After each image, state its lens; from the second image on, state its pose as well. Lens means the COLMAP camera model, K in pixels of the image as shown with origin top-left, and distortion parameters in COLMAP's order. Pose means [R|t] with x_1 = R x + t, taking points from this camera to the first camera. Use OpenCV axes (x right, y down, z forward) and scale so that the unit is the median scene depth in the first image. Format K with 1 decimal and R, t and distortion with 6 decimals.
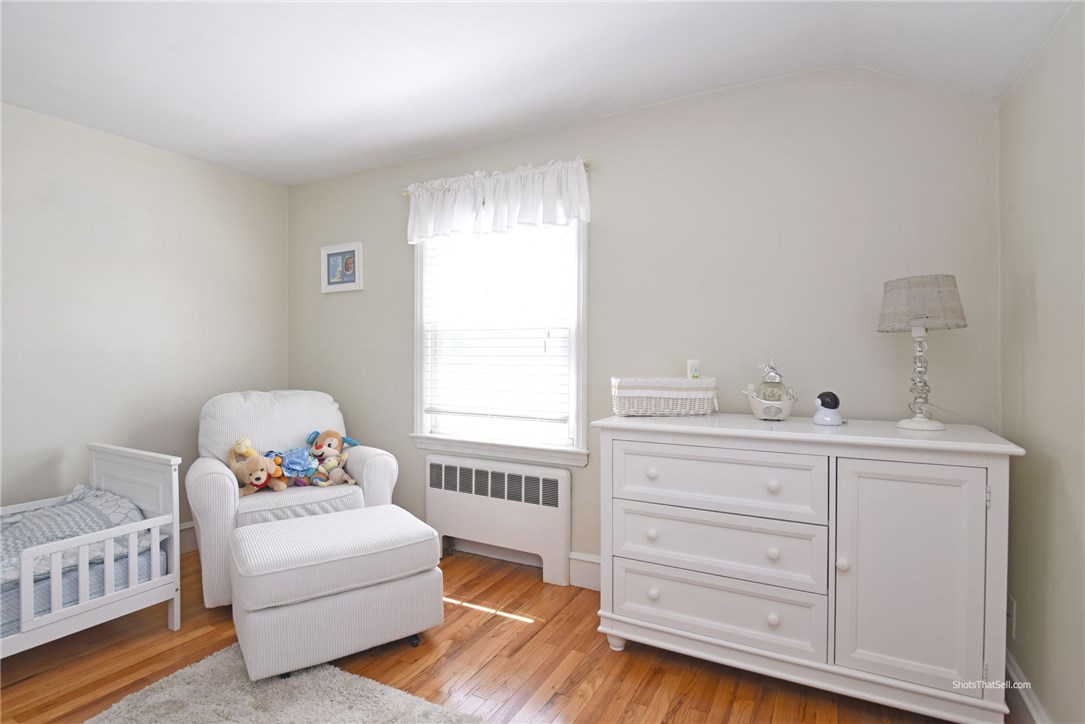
lens RADIAL K [[548.9, 0, 542.5], [0, 548.9, 362.0], [0, 0, 1]] dist [-0.020501, -0.000130]
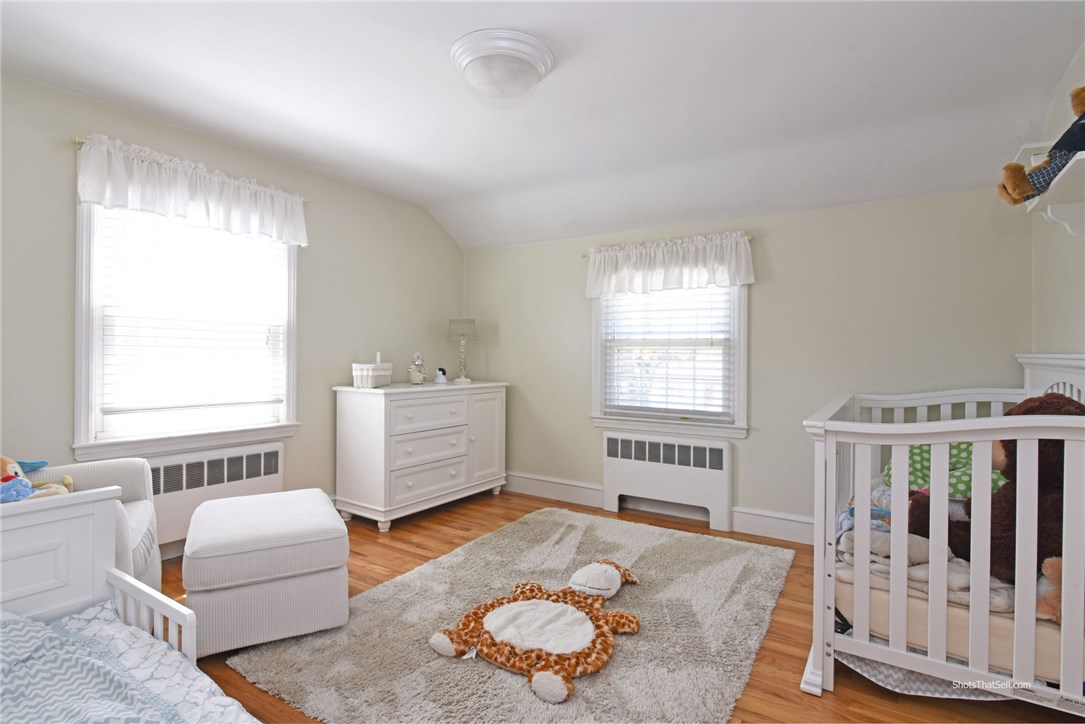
lens RADIAL K [[531.5, 0, 535.4], [0, 531.5, 358.6], [0, 0, 1]] dist [-0.017368, -0.000843]
pose [[0.092268, -0.004732, 0.995723, -1.122528], [0.002567, 0.999987, 0.004514, 0.007881], [-0.995731, 0.002139, 0.092279, 0.334122]]
